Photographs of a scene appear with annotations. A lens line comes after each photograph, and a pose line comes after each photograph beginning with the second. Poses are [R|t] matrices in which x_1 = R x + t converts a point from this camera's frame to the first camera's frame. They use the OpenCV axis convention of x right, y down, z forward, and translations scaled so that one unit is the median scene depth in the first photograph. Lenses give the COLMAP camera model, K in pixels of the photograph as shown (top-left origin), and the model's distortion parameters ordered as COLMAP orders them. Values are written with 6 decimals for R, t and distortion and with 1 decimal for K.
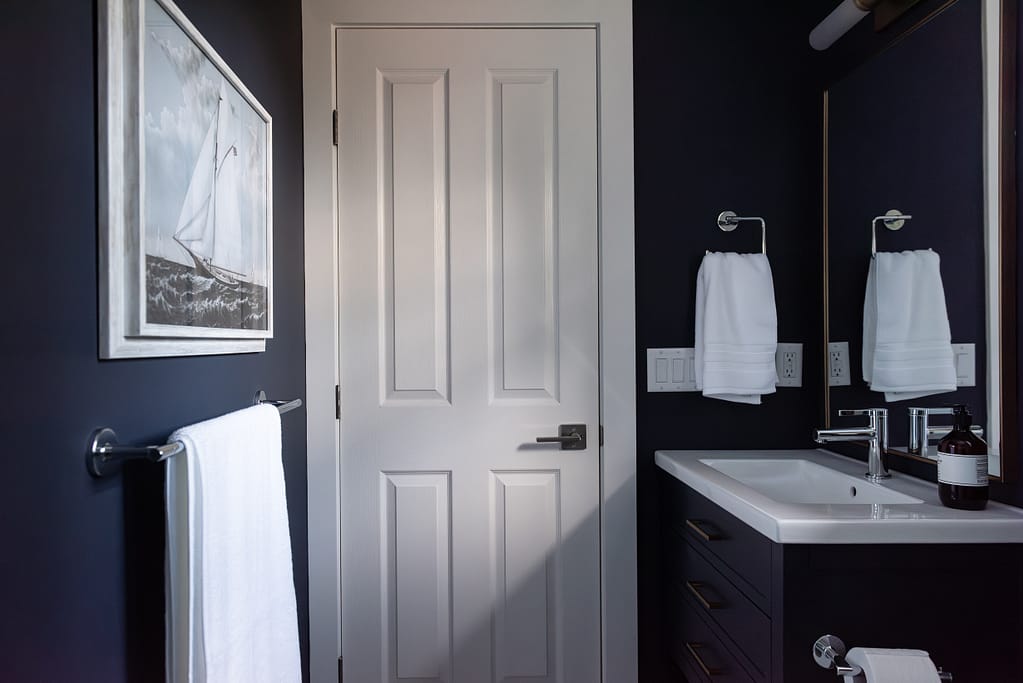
lens RADIAL K [[1129.4, 0, 562.3], [0, 1129.4, 343.7], [0, 0, 1]] dist [-0.005264, -0.001648]
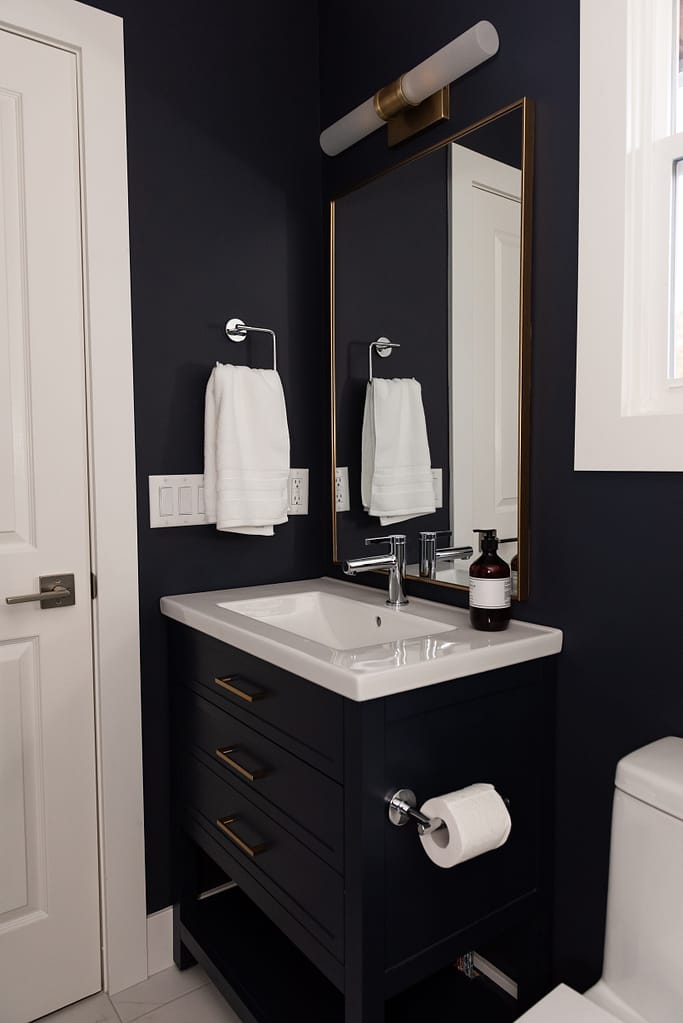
lens RADIAL K [[697.3, 0, 341.0], [0, 697.3, 500.3], [0, 0, 1]] dist [-0.001763, -0.000293]
pose [[0.806379, -0.030725, 0.590600, -0.114844], [-0.004146, 0.998331, 0.057599, -0.007698], [-0.591384, -0.048895, 0.804906, 0.512196]]
